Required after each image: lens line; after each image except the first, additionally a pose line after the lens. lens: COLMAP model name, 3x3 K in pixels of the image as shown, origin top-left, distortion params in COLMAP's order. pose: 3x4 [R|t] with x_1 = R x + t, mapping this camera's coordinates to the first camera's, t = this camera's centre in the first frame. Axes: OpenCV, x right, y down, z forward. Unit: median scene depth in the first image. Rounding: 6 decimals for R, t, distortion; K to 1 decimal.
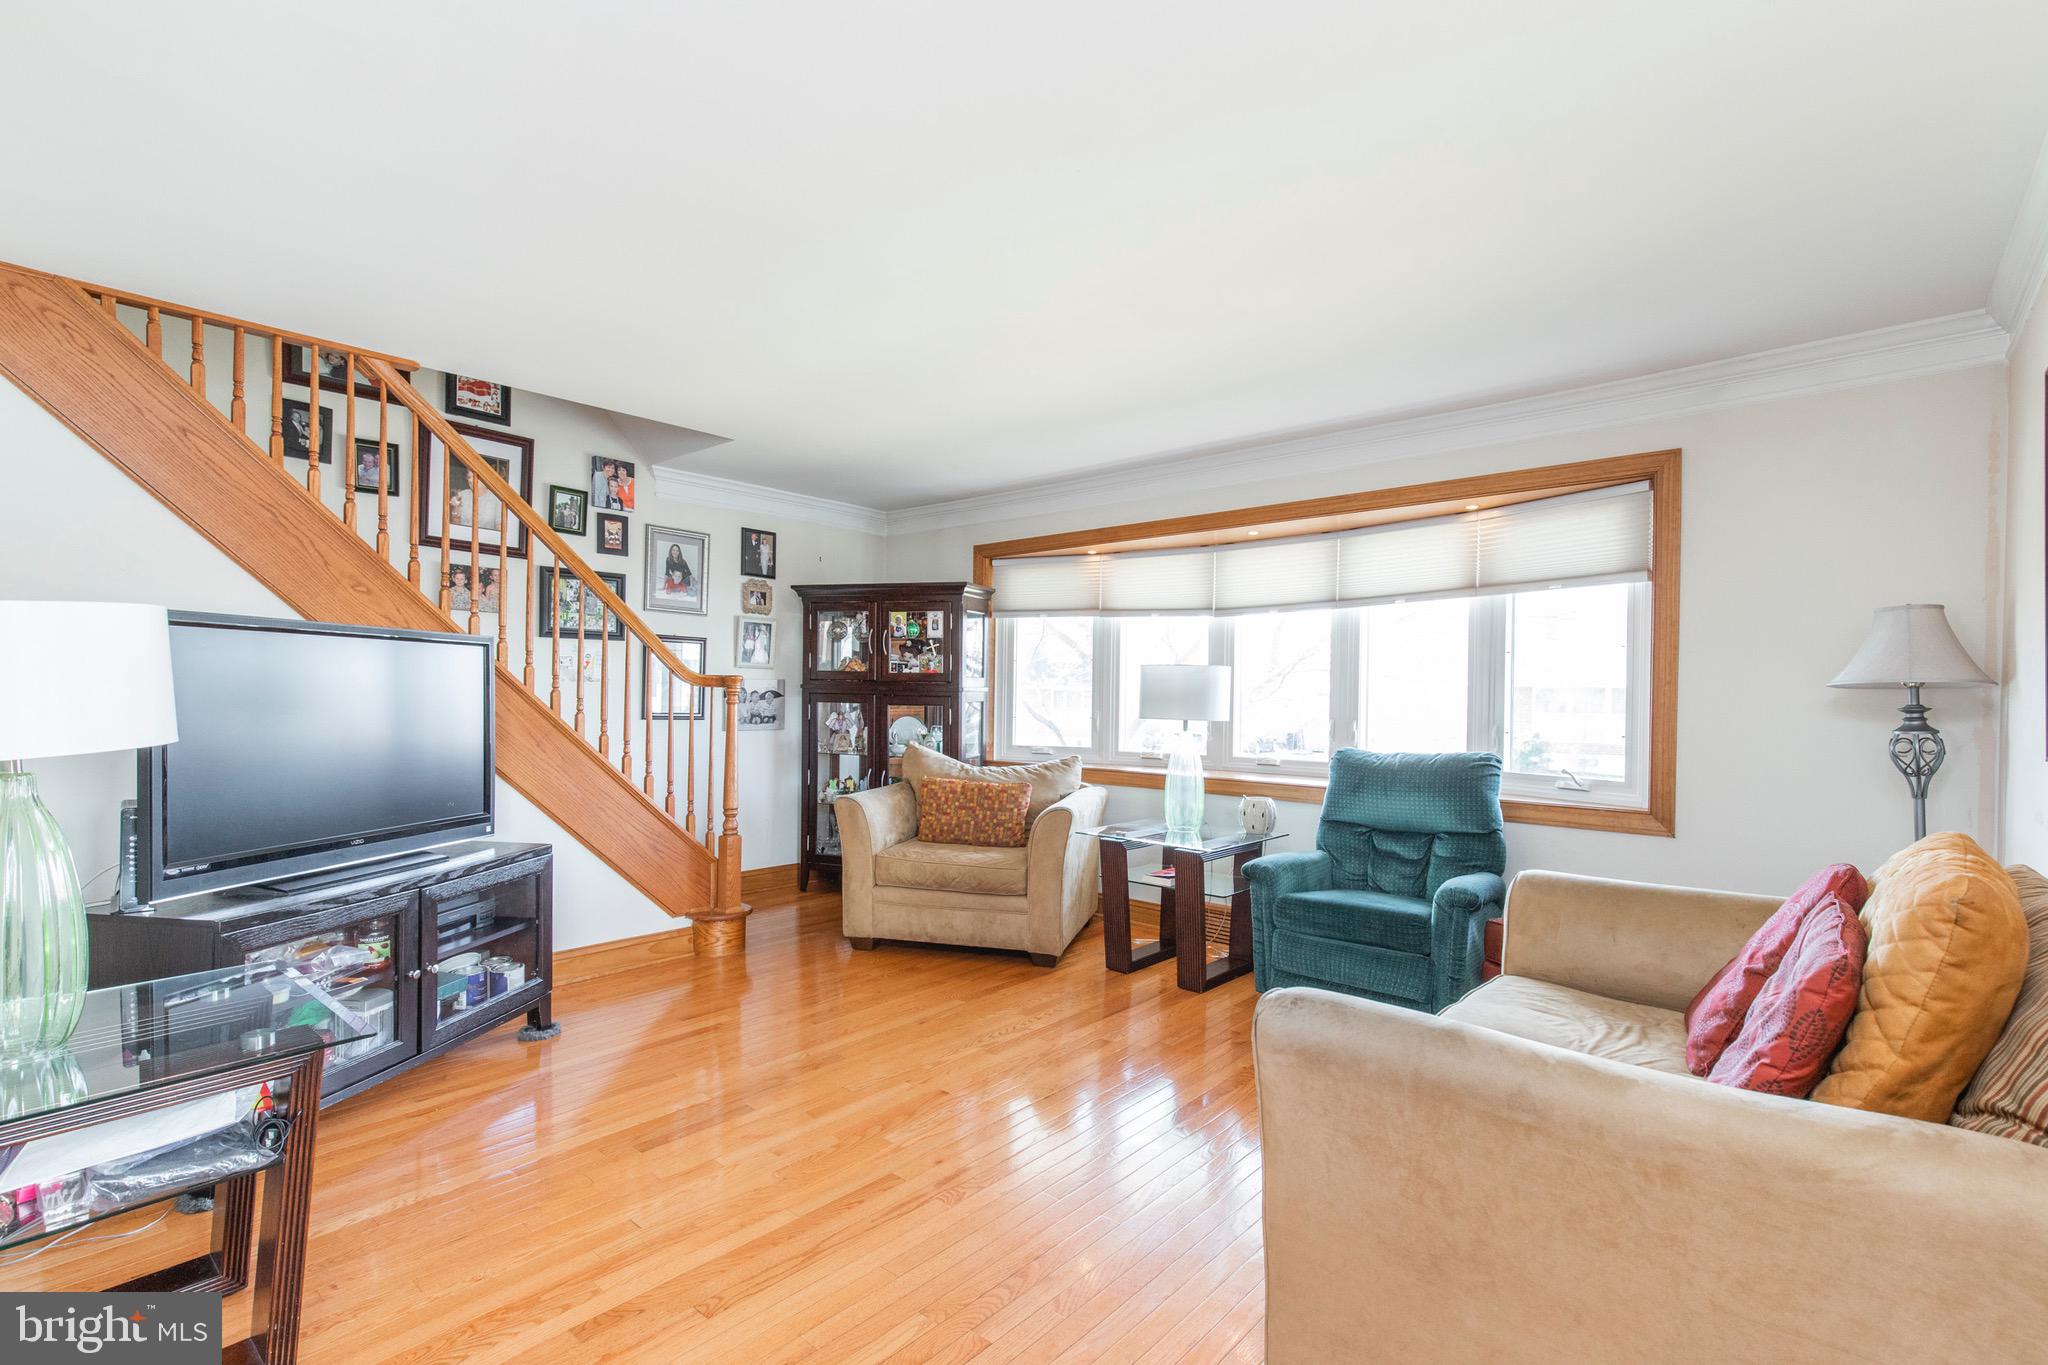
lens RADIAL K [[927.2, 0, 1043.4], [0, 927.2, 689.1], [0, 0, 1]] dist [0.001001, -0.000064]
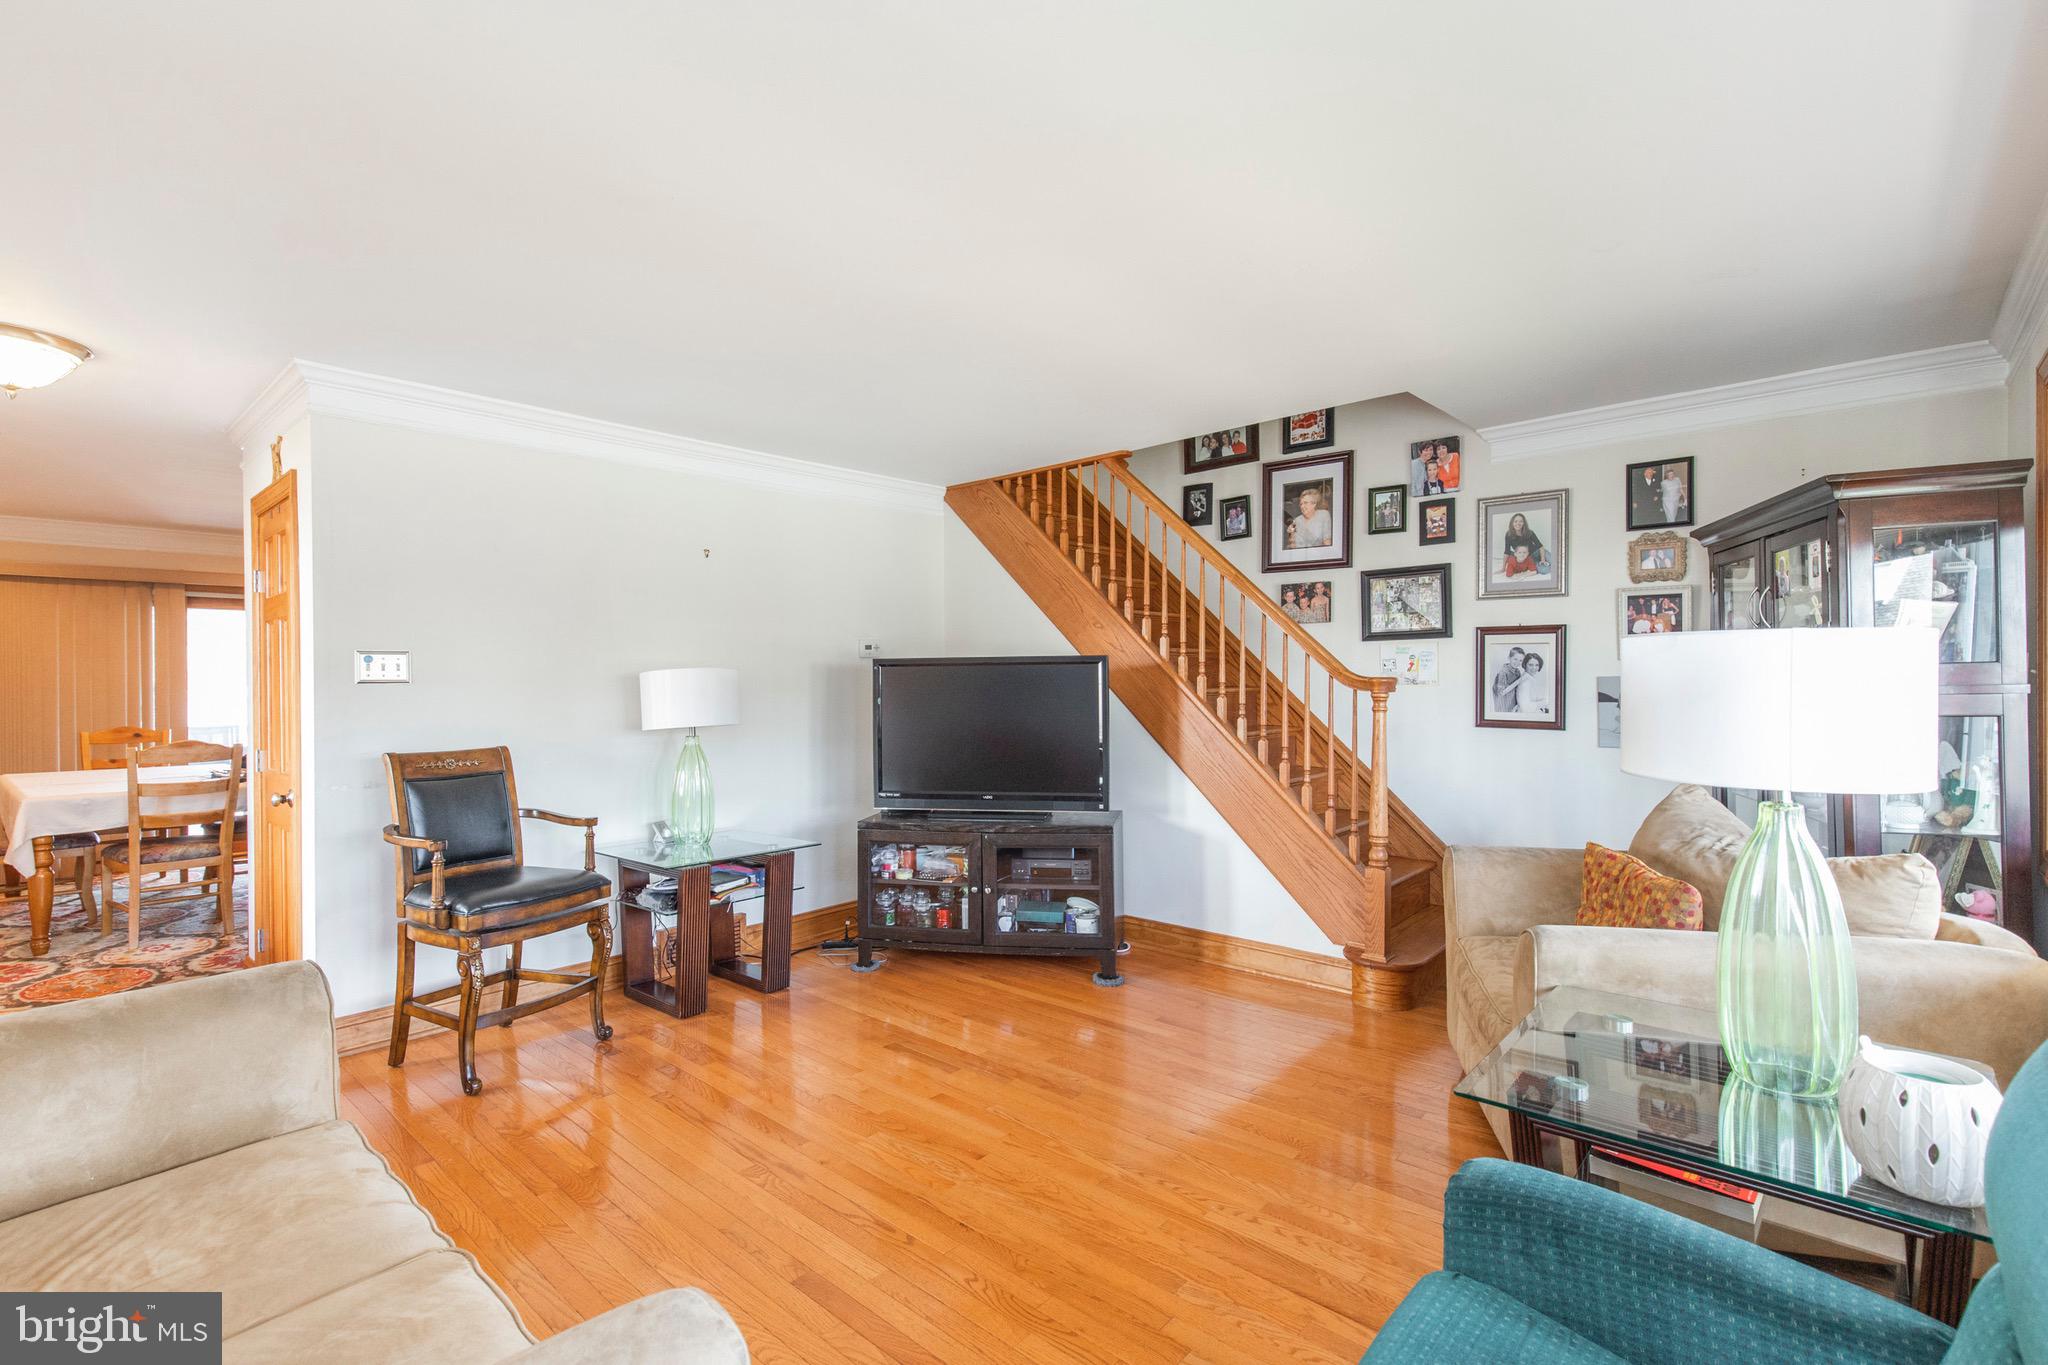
lens RADIAL K [[927.2, 0, 1043.4], [0, 927.2, 689.1], [0, 0, 1]] dist [0.001001, -0.000064]
pose [[-0.009242, -0.005640, -0.999941, 0.461306], [0.012640, 0.999904, -0.005757, -0.002394], [0.999877, -0.012693, -0.009170, 0.638022]]
